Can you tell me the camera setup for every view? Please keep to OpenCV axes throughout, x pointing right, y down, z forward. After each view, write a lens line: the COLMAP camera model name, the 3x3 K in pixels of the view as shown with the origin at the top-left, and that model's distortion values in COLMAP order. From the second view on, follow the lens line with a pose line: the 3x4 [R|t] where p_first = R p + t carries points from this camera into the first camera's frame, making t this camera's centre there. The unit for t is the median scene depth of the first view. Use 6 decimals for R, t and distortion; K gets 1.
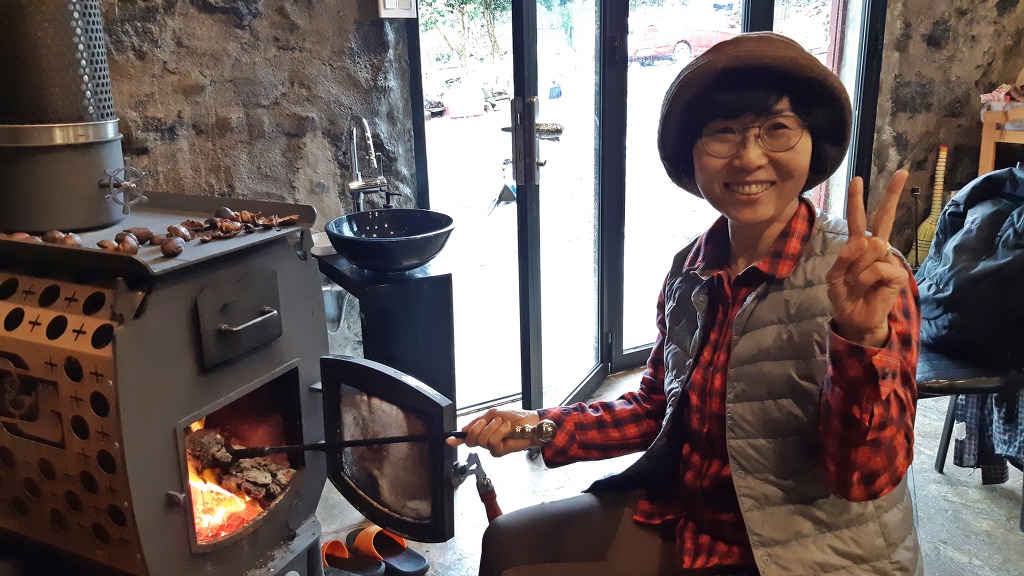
lens RADIAL K [[808.2, 0, 520.0], [0, 808.2, 306.9], [0, 0, 1]] dist [0.067355, -0.118460]
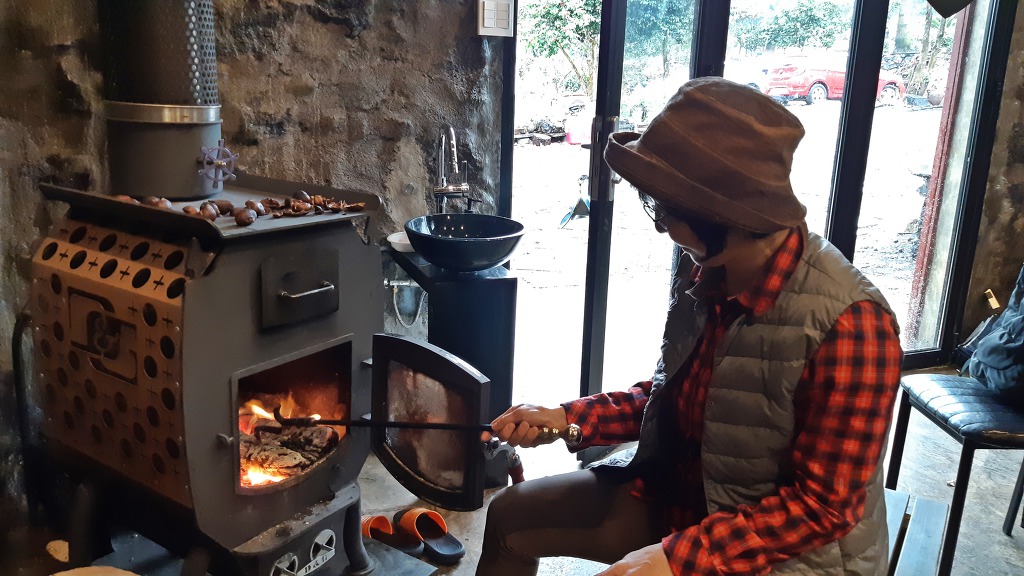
lens RADIAL K [[808.2, 0, 517.1], [0, 808.2, 308.5], [0, 0, 1]] dist [0.067355, -0.118460]
pose [[0.985325, 0.096170, -0.141016, 0.067202], [-0.100593, 0.994624, -0.024567, 0.023837], [0.137895, 0.038391, 0.989703, -0.035768]]
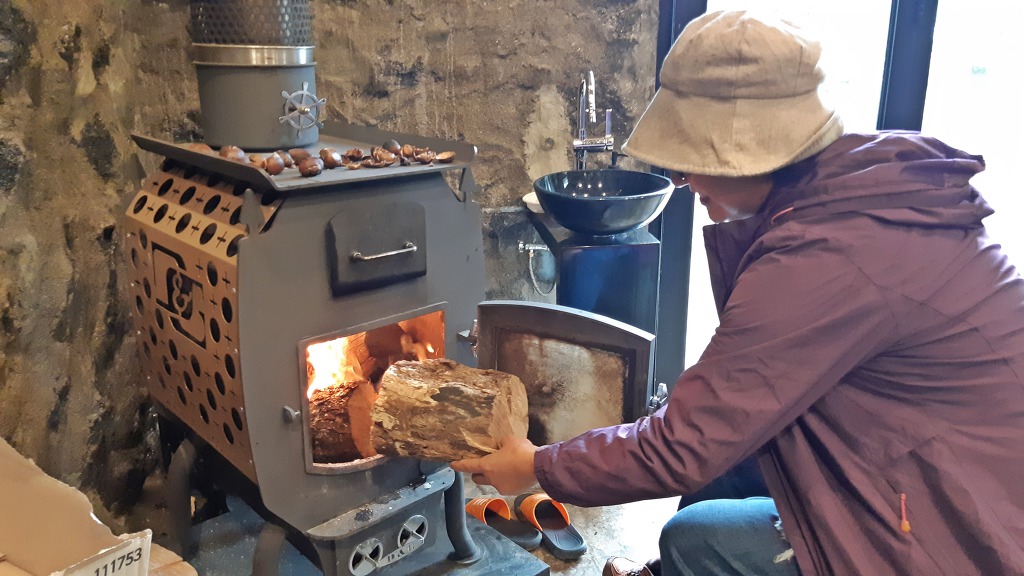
lens RADIAL K [[808.2, 0, 509.5], [0, 808.2, 309.4], [0, 0, 1]] dist [0.067355, -0.118460]
pose [[0.918219, 0.140299, -0.370391, 0.109610], [-0.132378, 0.990091, 0.046861, 0.011975], [0.373295, 0.006003, 0.927693, 0.092002]]
